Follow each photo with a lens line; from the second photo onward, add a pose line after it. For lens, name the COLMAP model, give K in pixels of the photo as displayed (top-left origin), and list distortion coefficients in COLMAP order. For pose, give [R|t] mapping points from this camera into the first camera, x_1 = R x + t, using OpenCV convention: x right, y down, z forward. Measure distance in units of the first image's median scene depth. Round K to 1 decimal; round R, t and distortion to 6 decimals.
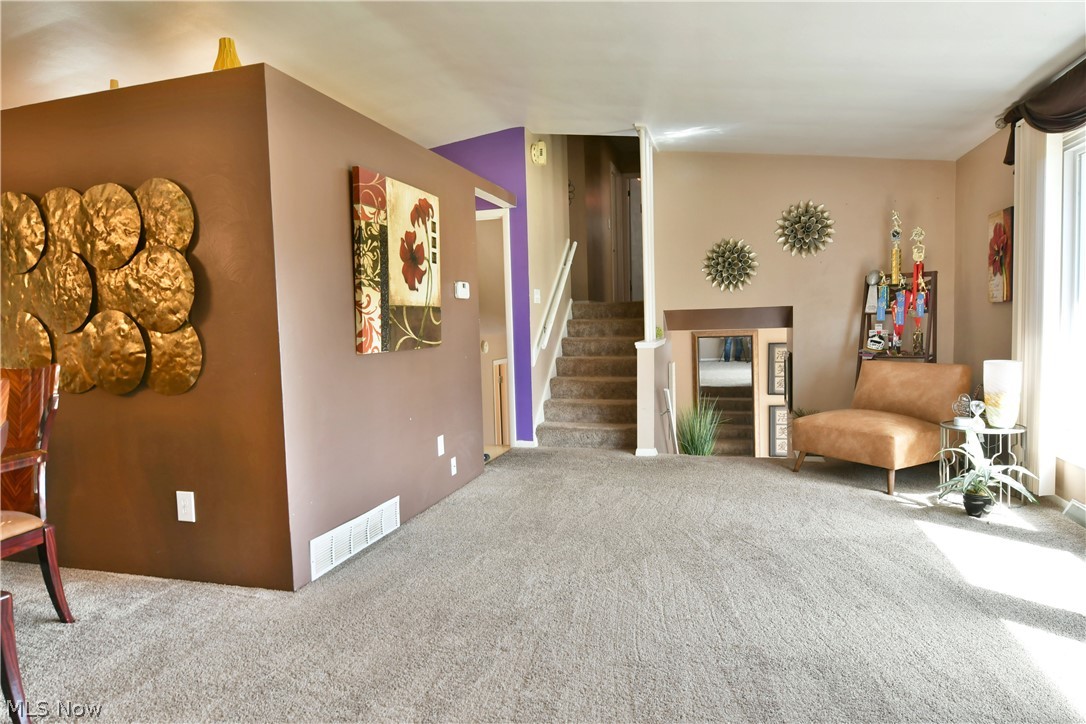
lens RADIAL K [[668.7, 0, 537.9], [0, 668.7, 364.6], [0, 0, 1]] dist [-0.010630, -0.006350]
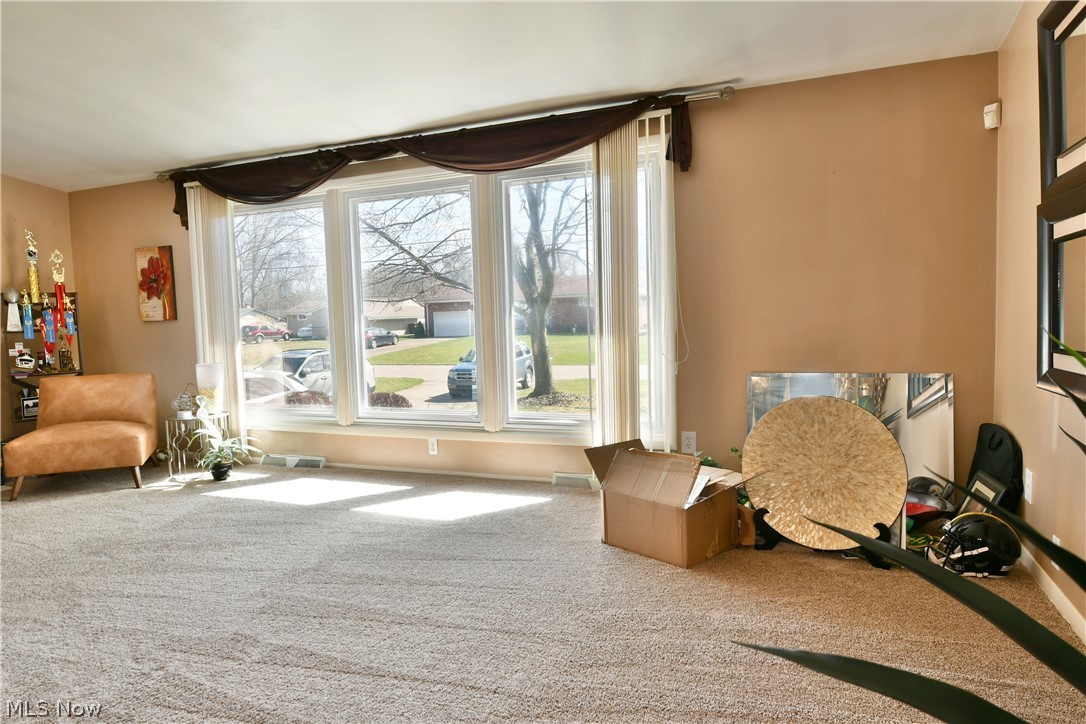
lens RADIAL K [[668.7, 0, 541.3], [0, 668.7, 362.1], [0, 0, 1]] dist [-0.010630, -0.006350]
pose [[0.105110, -0.043916, 0.993490, -0.476444], [0.092141, 0.995157, 0.034242, 0.005994], [-0.990183, 0.087942, 0.108647, 0.168366]]
